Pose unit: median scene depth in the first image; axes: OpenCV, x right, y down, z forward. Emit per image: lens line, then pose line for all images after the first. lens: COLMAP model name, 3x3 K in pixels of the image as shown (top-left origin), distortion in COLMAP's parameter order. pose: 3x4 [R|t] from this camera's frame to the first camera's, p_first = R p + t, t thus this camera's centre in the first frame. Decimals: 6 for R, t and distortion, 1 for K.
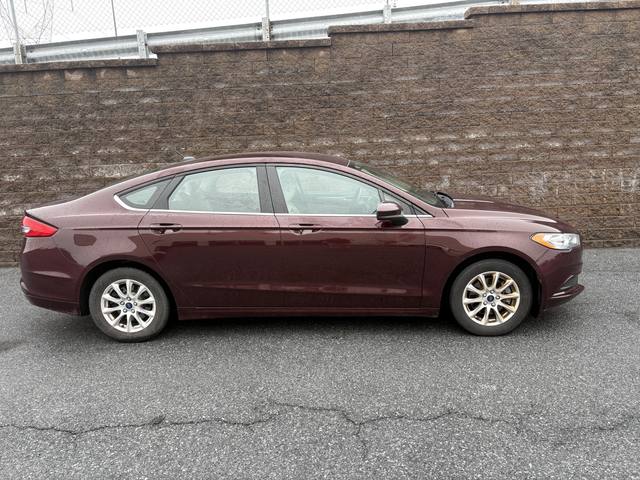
lens RADIAL K [[484.7, 0, 323.9], [0, 484.7, 236.0], [0, 0, 1]] dist [0.042877, -0.039723]
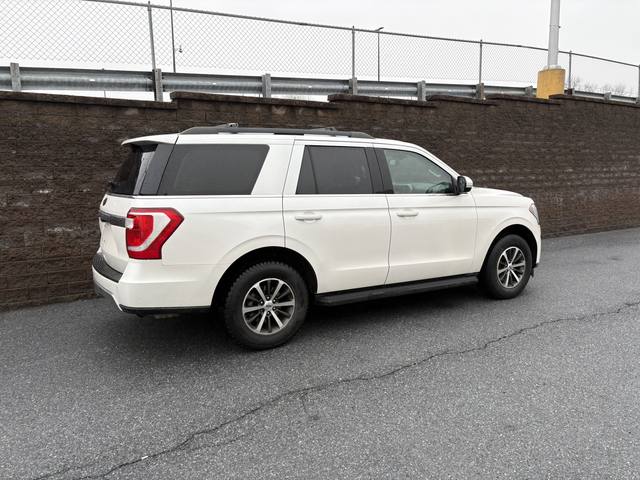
lens RADIAL K [[484.7, 0, 323.0], [0, 484.7, 237.0], [0, 0, 1]] dist [0.042877, -0.039723]
pose [[0.840661, -0.041633, 0.539959, -1.064975], [0.085029, 0.994822, -0.055676, 0.050154], [-0.534845, 0.092716, 0.839848, -0.012685]]
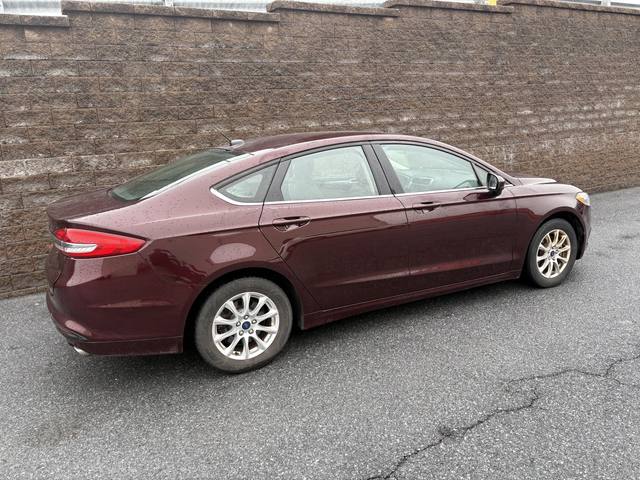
lens RADIAL K [[484.7, 0, 325.0], [0, 484.7, 234.3], [0, 0, 1]] dist [0.042877, -0.039723]
pose [[0.872228, -0.117341, 0.474815, -0.392503], [0.112965, 0.992878, 0.037855, -0.012341], [-0.475875, 0.020619, 0.879271, 0.144687]]
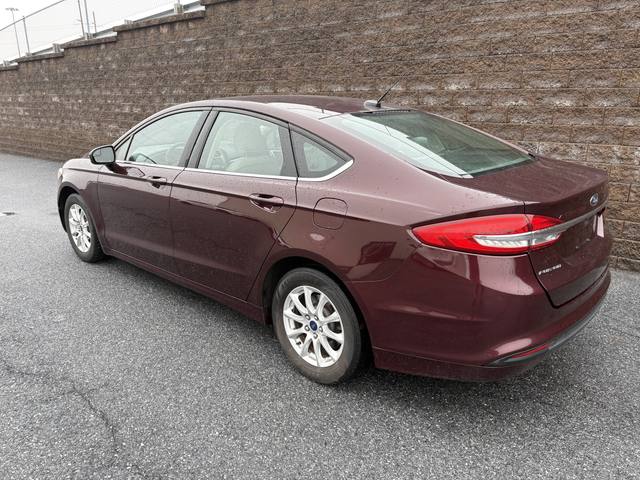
lens RADIAL K [[499.9, 0, 309.9], [0, 499.9, 236.8], [0, 0, 1]] dist [0.047485, -0.049259]
pose [[0.755463, 0.211135, -0.620240, 0.683318], [-0.149294, 0.977224, 0.150814, -0.058903], [0.637955, -0.021336, 0.769778, 0.232522]]
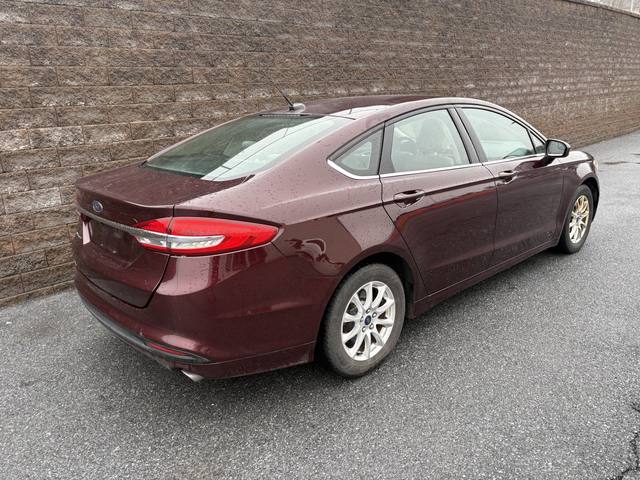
lens RADIAL K [[484.7, 0, 322.0], [0, 484.7, 241.6], [0, 0, 1]] dist [0.042877, -0.039723]
pose [[0.712473, -0.196248, 0.673698, -0.534367], [0.152099, 0.980460, 0.124755, -0.036034], [-0.685017, 0.013584, 0.728401, 0.333098]]
